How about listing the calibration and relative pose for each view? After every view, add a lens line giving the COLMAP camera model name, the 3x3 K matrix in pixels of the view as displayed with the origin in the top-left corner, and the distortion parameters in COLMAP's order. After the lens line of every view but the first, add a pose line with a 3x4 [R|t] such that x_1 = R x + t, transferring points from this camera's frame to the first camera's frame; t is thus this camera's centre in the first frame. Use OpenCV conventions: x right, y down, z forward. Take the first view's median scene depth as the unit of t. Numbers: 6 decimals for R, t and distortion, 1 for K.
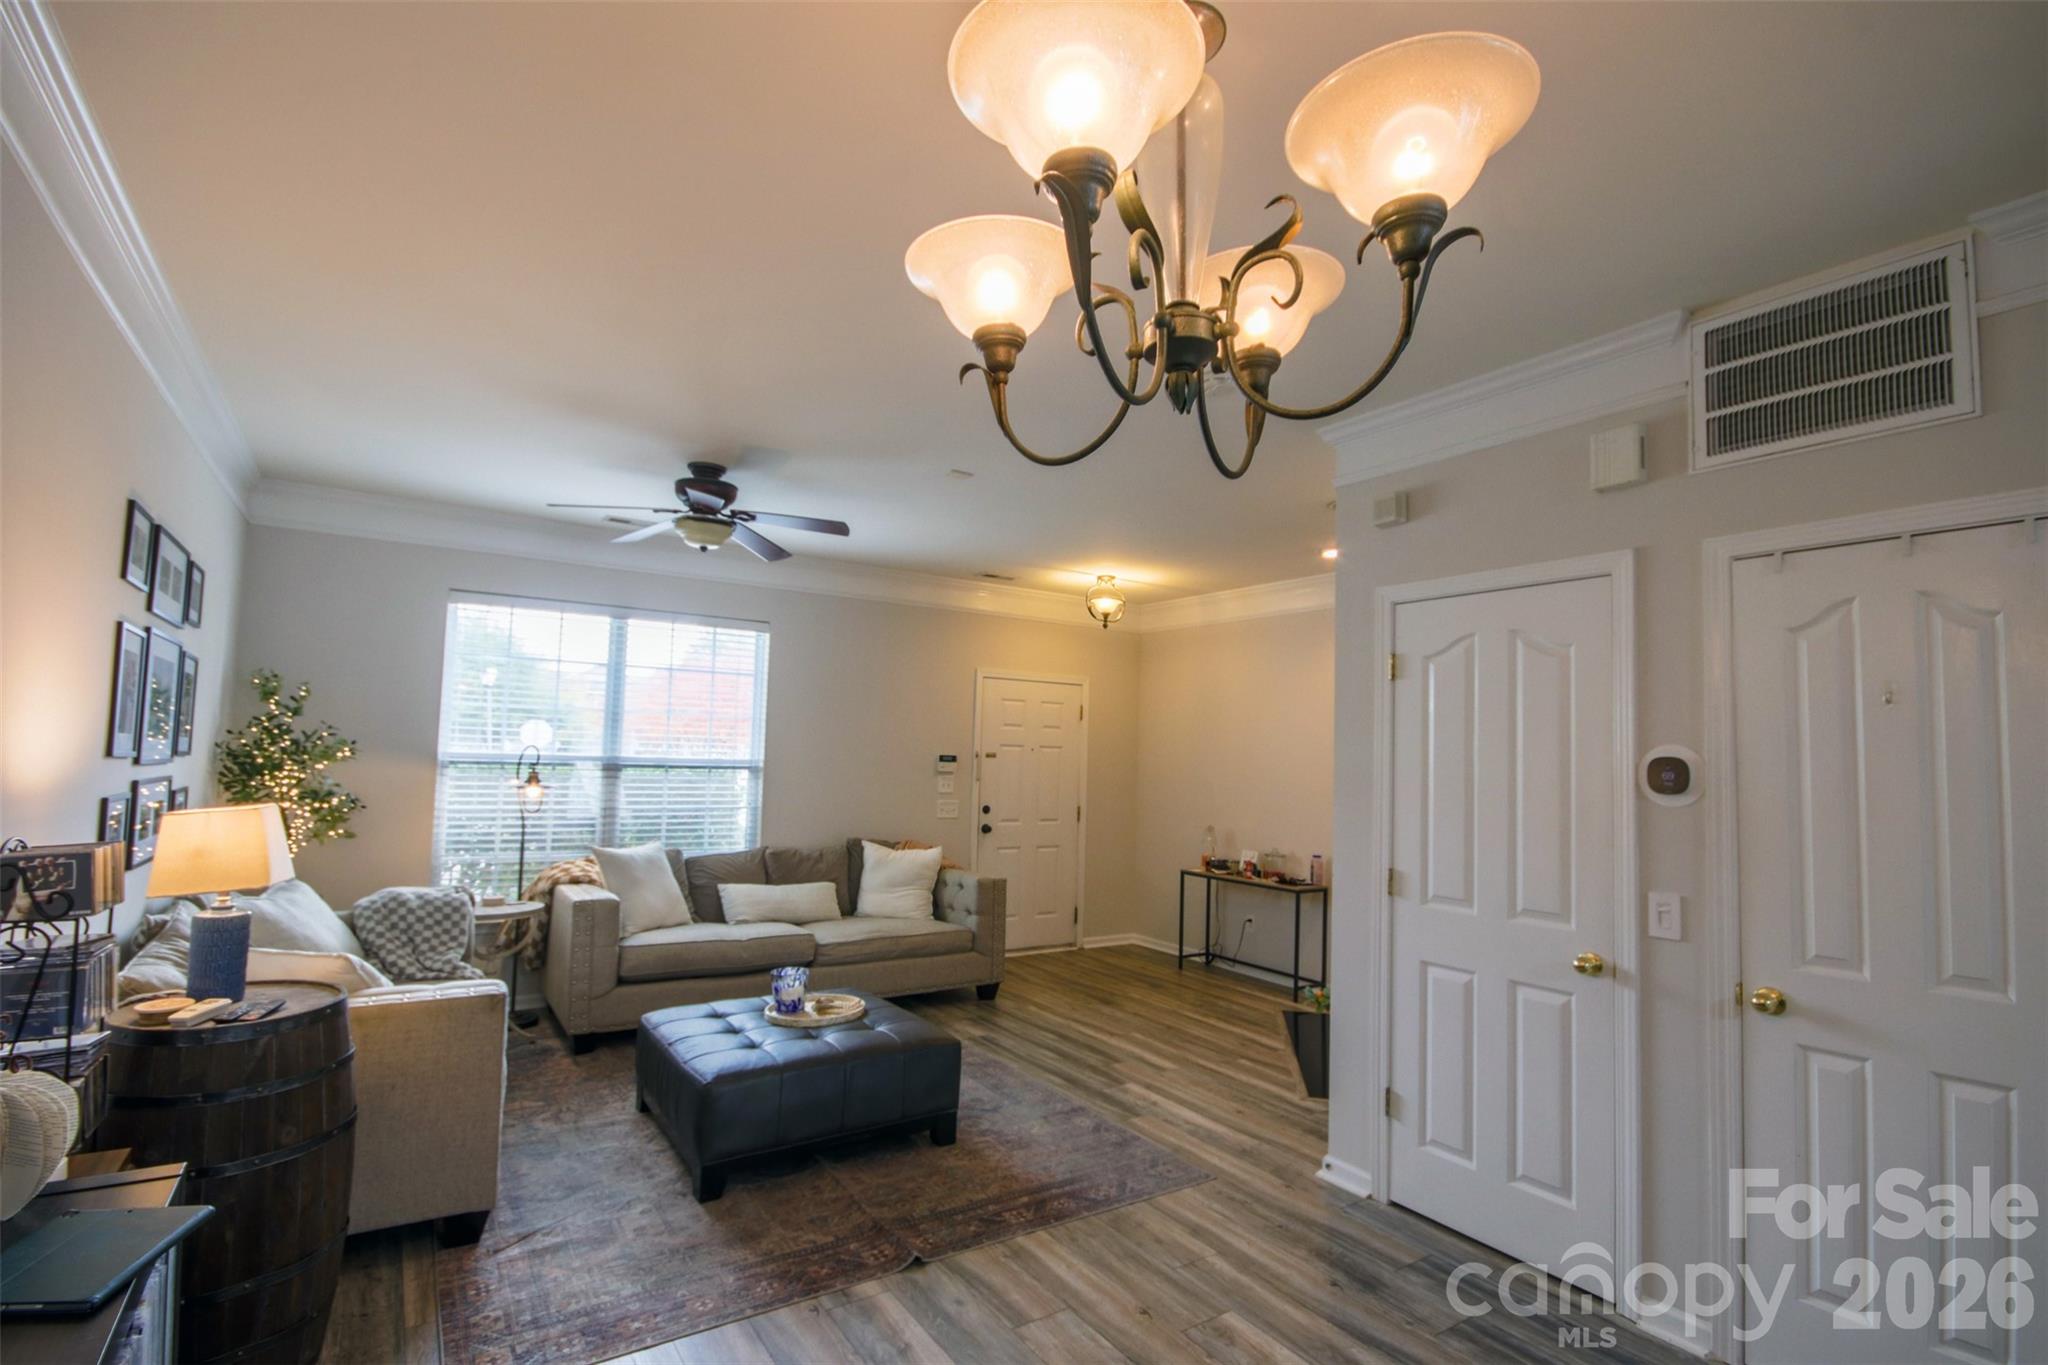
lens RADIAL K [[947.9, 0, 1015.7], [0, 947.9, 688.7], [0, 0, 1]] dist [0.007045, -0.008024]
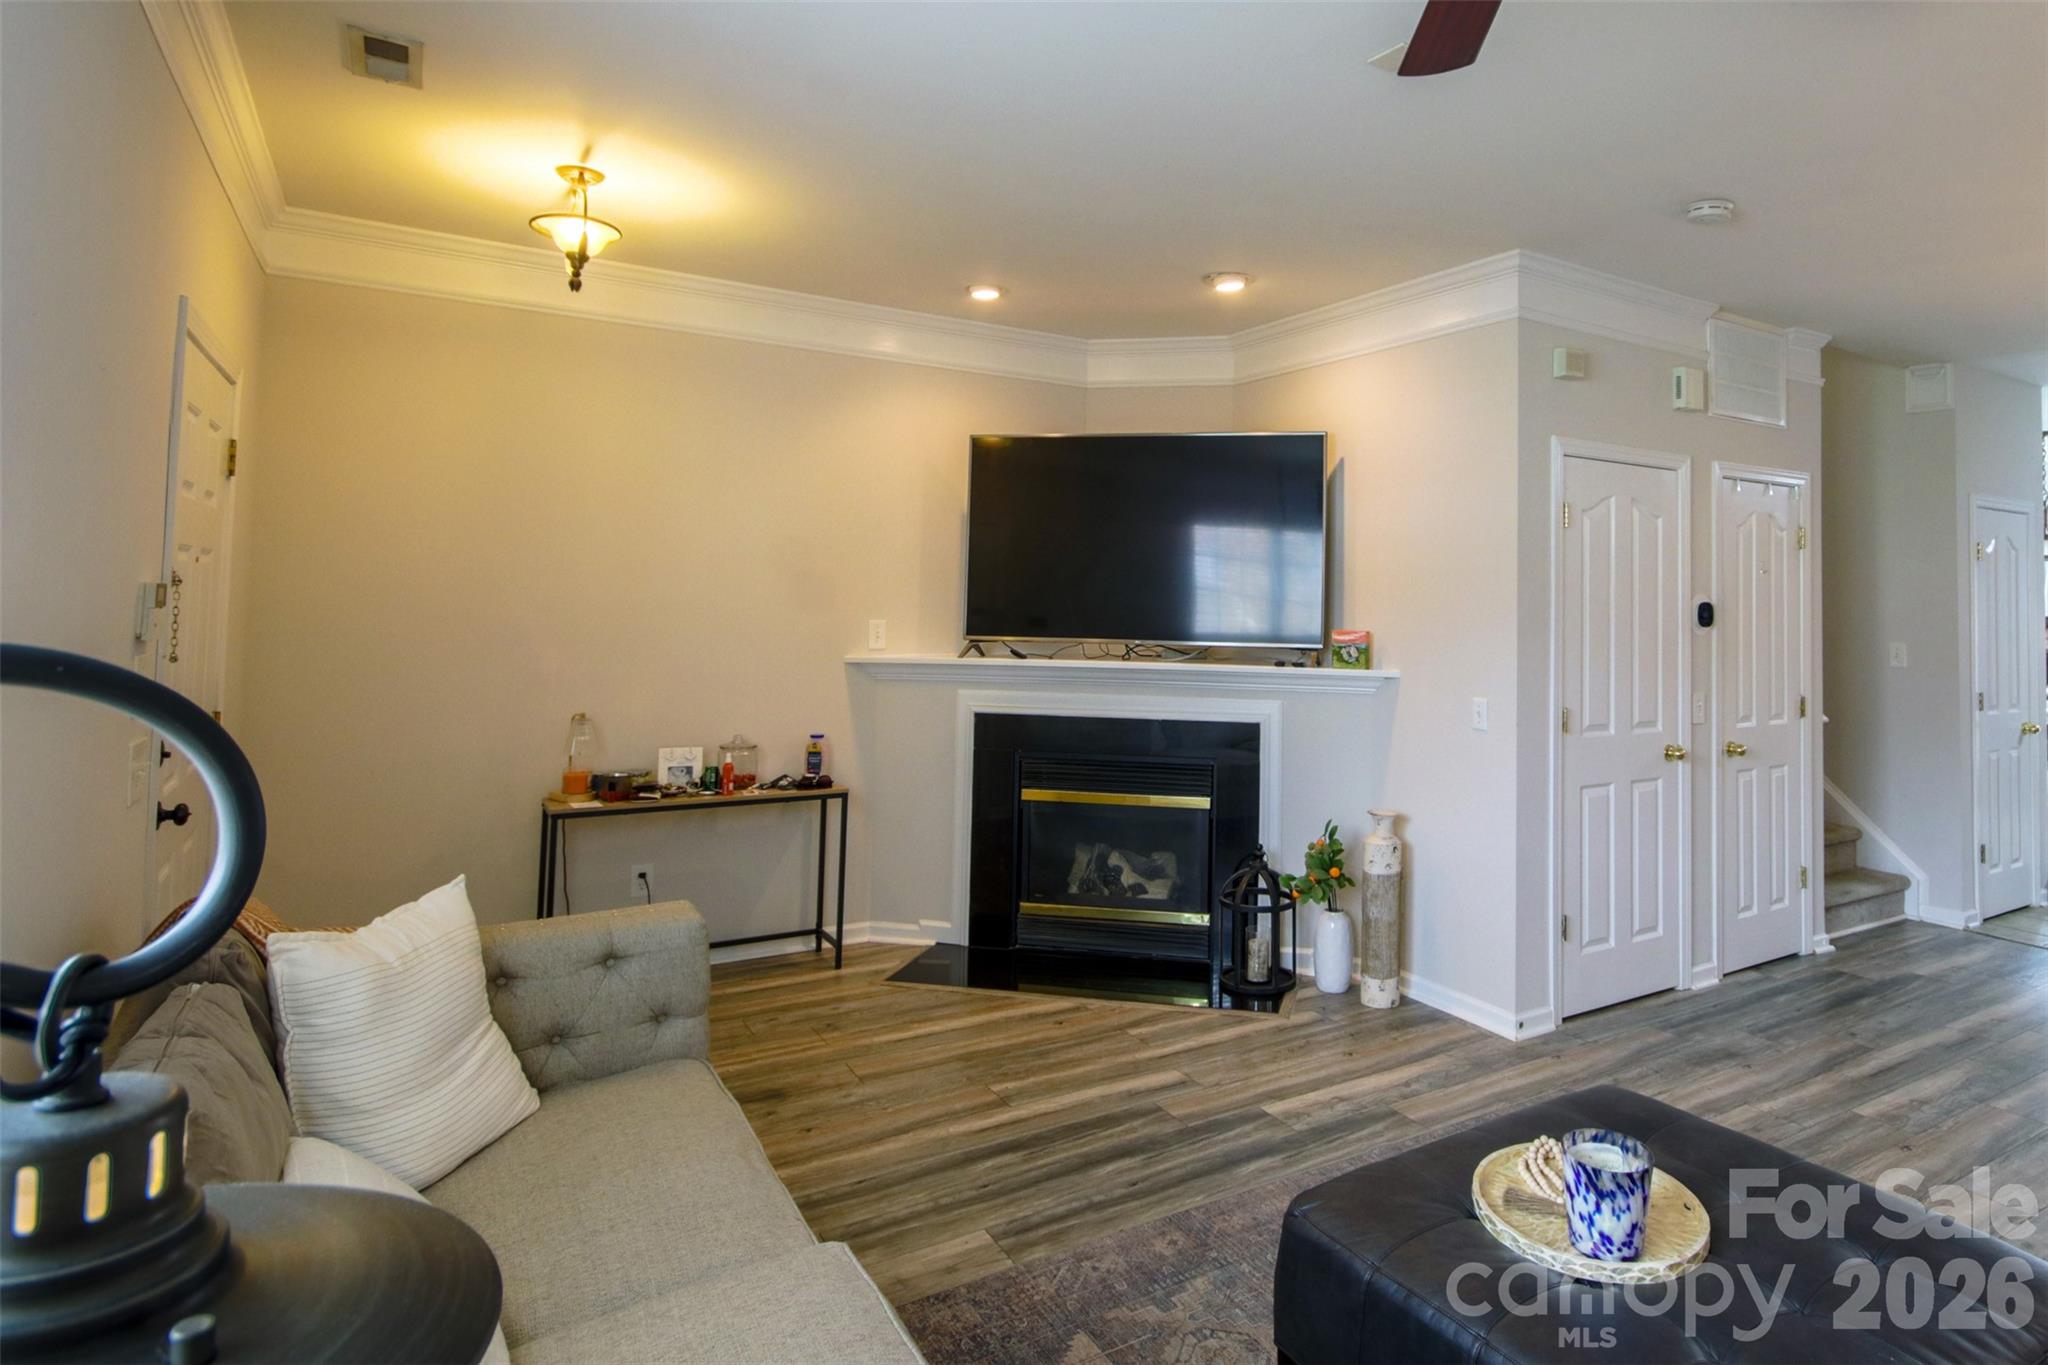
lens RADIAL K [[1158.3, 0, 1193.5], [0, 1158.3, 554.6], [0, 0, 1]] dist [0.001279, -0.000050]
pose [[-0.011479, 0.010696, 0.999877, -0.633665], [-0.094172, 0.995487, -0.011731, 0.052642], [-0.995490, -0.094295, -0.010420, 1.032157]]
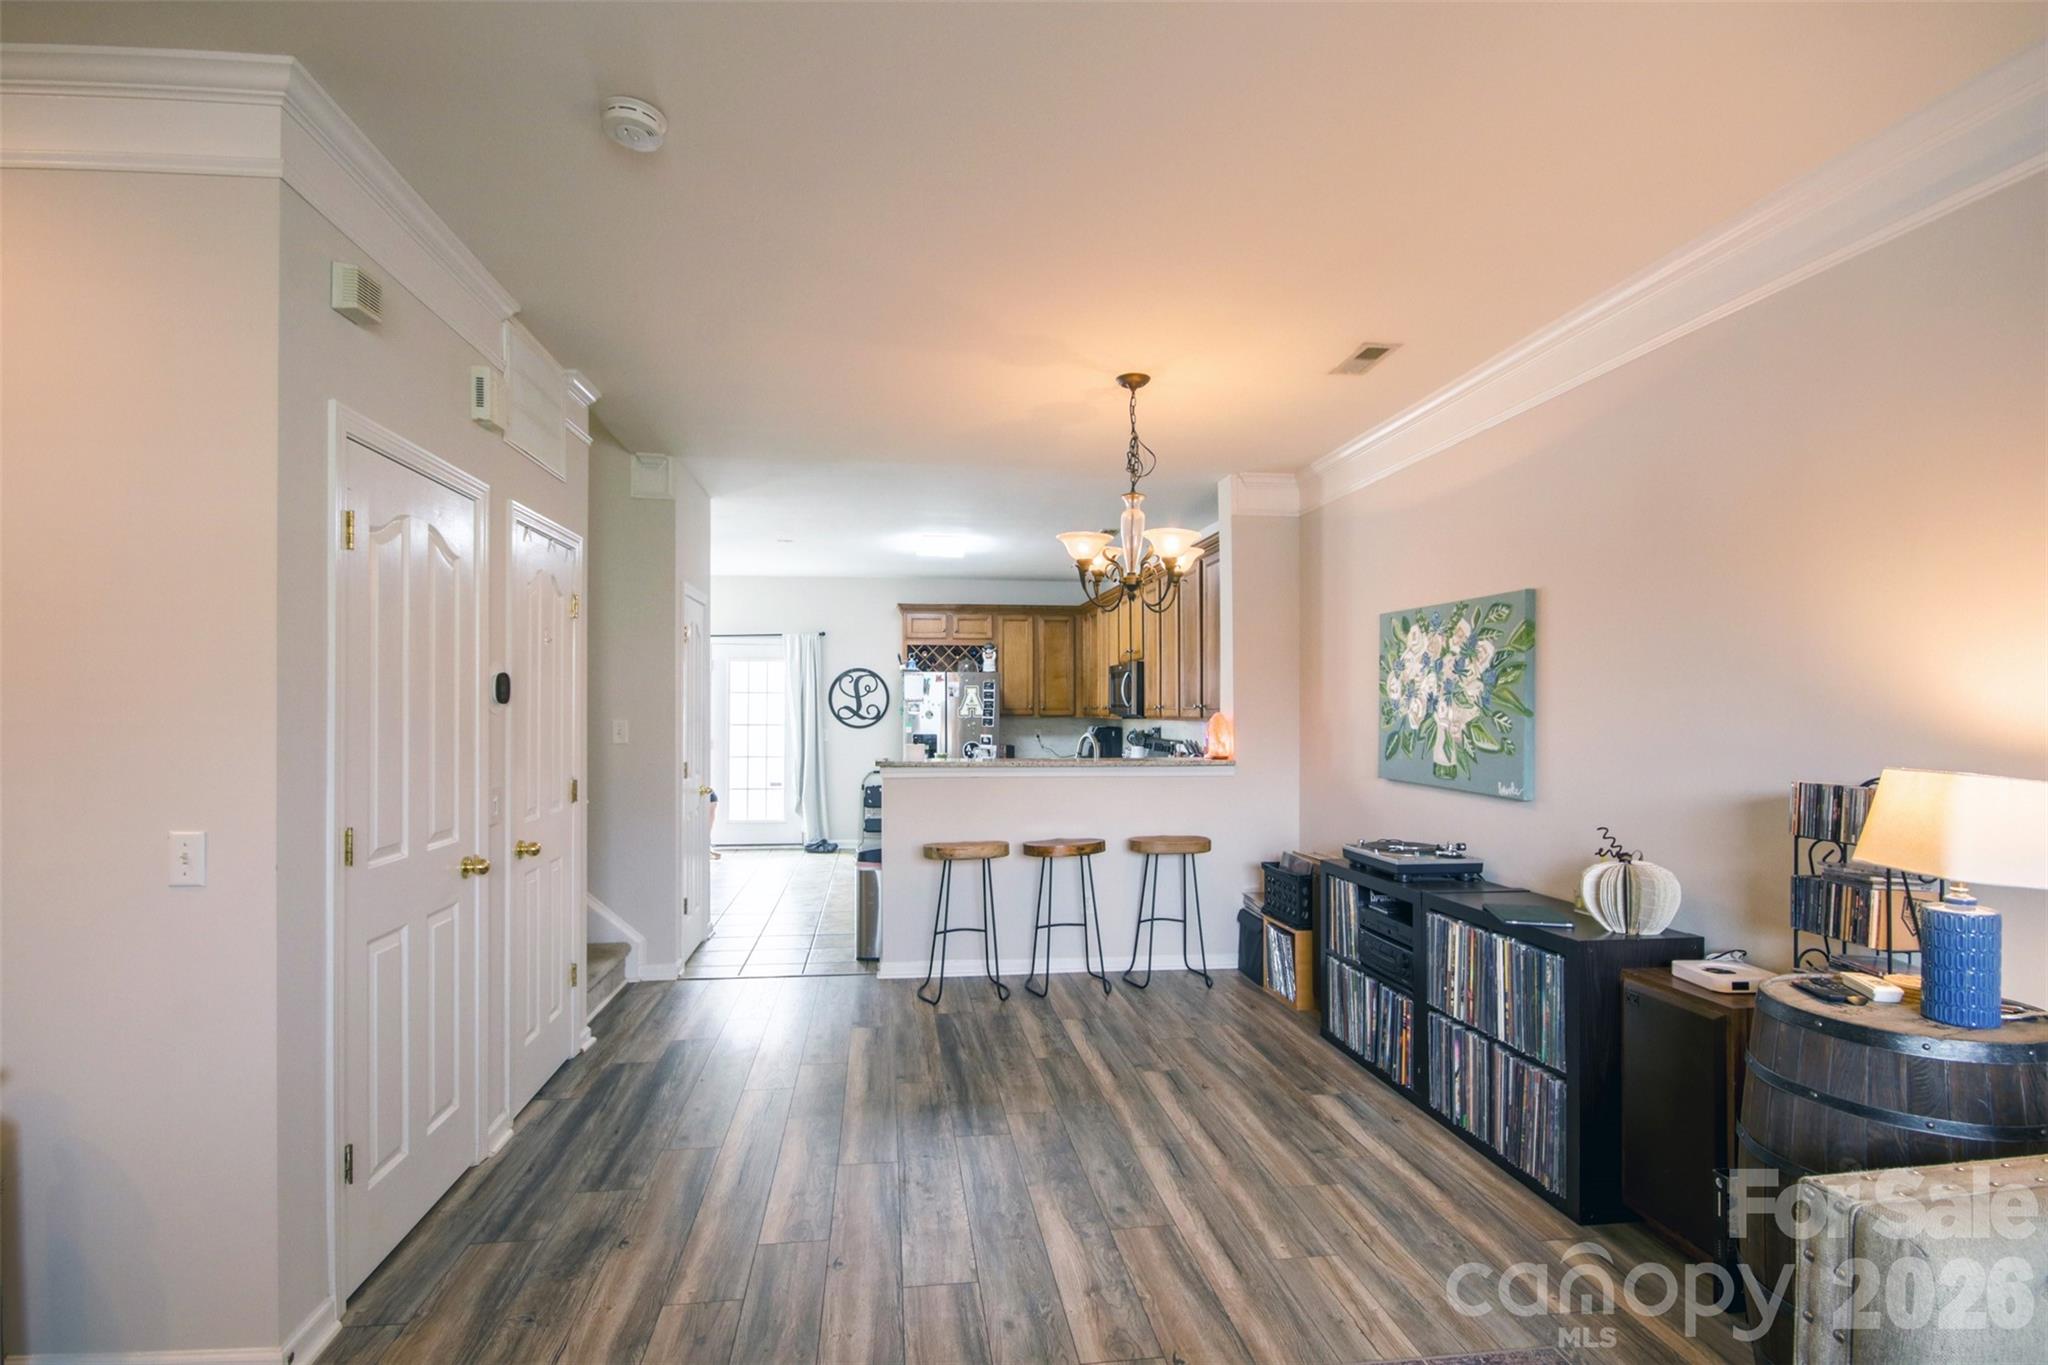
lens RADIAL K [[947.9, 0, 1016.0], [0, 947.9, 698.4], [0, 0, 1]] dist [0.007045, -0.008024]
pose [[-0.897840, -0.024688, 0.439629, -0.237728], [-0.058855, 0.996197, -0.064254, 0.080071], [-0.436370, -0.083564, -0.895878, 1.010656]]
